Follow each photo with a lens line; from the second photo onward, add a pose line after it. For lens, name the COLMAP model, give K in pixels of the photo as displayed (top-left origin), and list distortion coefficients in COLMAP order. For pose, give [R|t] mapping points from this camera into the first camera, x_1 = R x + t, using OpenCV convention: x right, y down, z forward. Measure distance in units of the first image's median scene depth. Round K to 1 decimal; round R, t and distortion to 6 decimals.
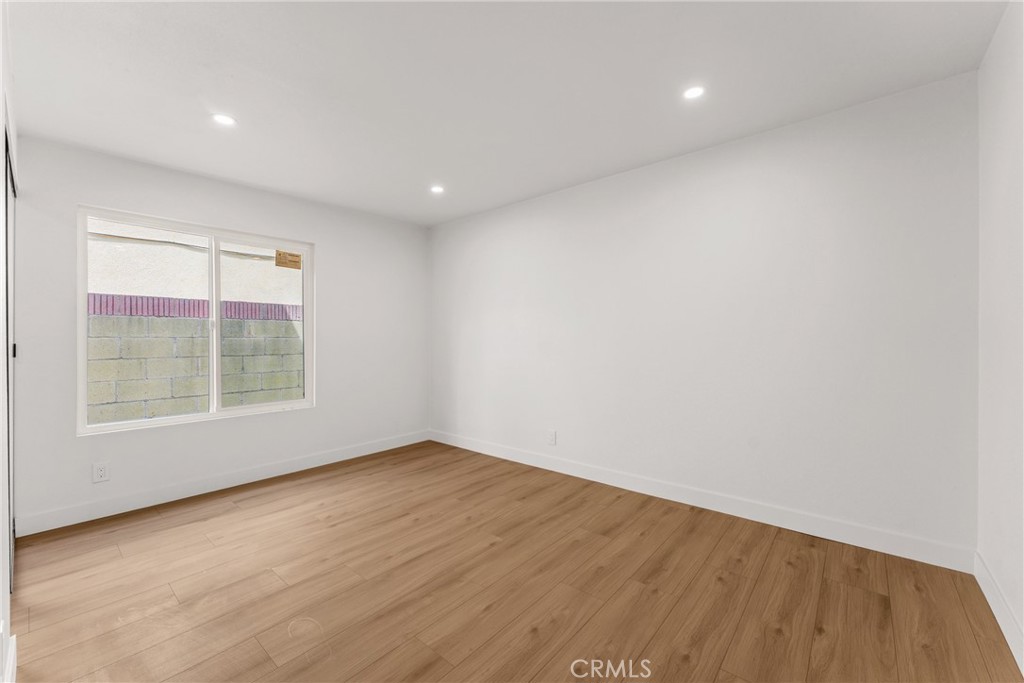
lens RADIAL K [[412.6, 0, 510.9], [0, 412.6, 325.2], [0, 0, 1]] dist [-0.002675, -0.000492]
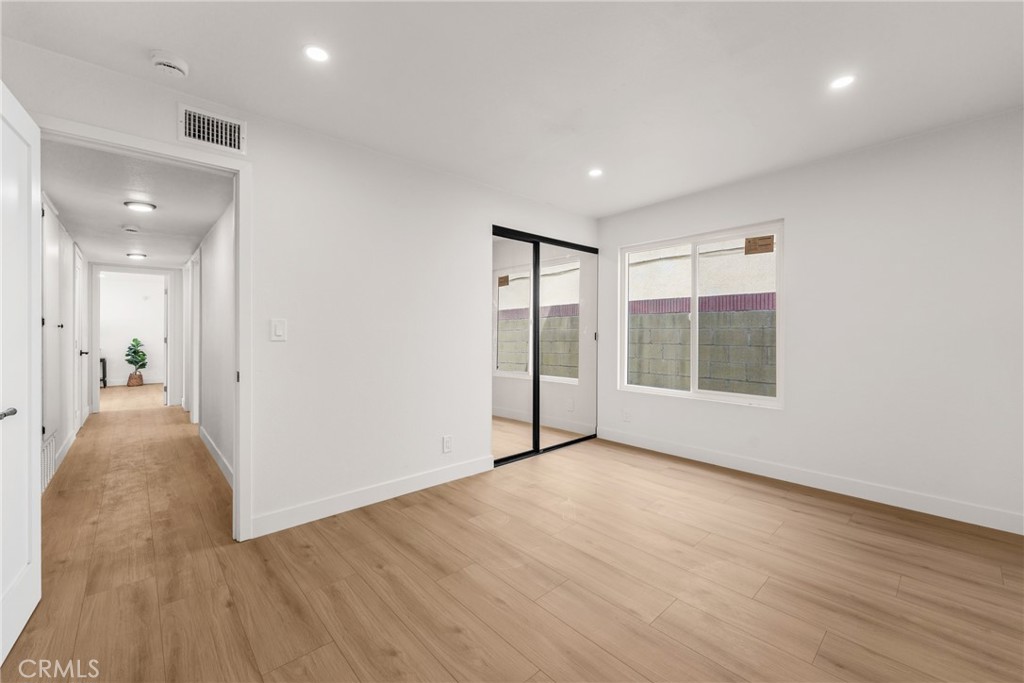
lens RADIAL K [[412.6, 0, 510.9], [0, 412.6, 325.2], [0, 0, 1]] dist [-0.002675, -0.000492]
pose [[-0.128149, -0.007092, -0.991730, 0.496383], [0.035501, 0.999301, -0.011733, 0.013904], [0.991119, -0.036711, -0.127808, 0.621361]]
